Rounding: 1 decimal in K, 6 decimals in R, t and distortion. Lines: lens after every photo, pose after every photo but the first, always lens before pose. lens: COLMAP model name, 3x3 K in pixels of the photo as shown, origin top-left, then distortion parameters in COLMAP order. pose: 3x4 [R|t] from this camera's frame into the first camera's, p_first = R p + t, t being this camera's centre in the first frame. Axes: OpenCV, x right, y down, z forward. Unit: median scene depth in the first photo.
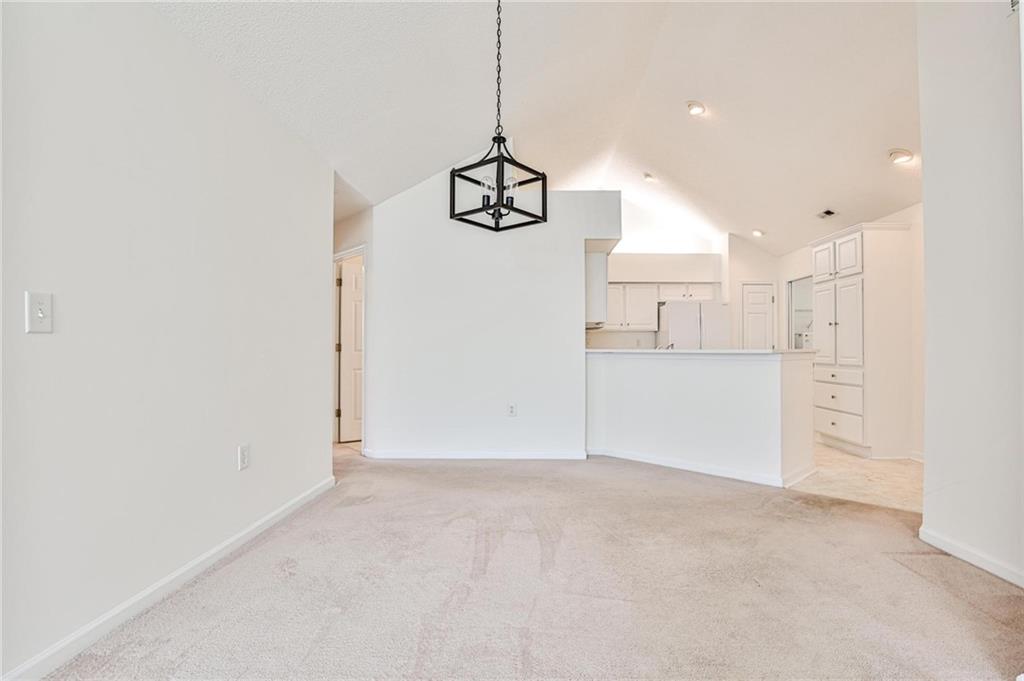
lens RADIAL K [[511.3, 0, 514.3], [0, 511.3, 345.3], [0, 0, 1]] dist [-0.057798, 0.022970]
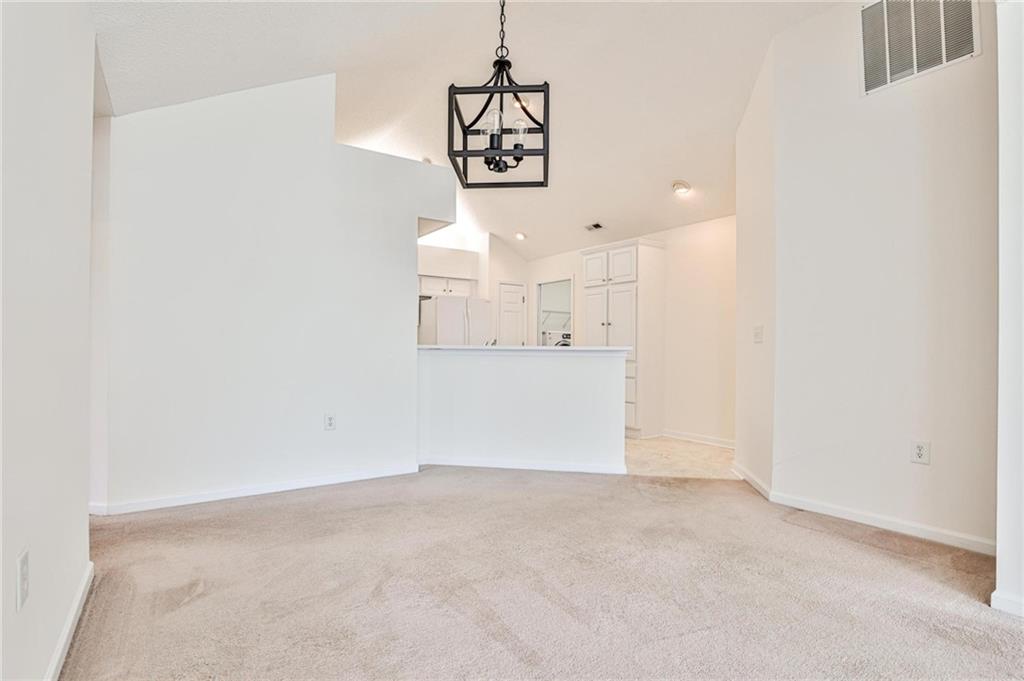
lens RADIAL K [[511.3, 0, 514.3], [0, 511.3, 345.3], [0, 0, 1]] dist [-0.057798, 0.022970]
pose [[0.803943, 0.005546, 0.594680, -0.242878], [-0.011149, 0.999921, 0.005747, 0.001482], [-0.594602, -0.011251, 0.803942, 0.207798]]
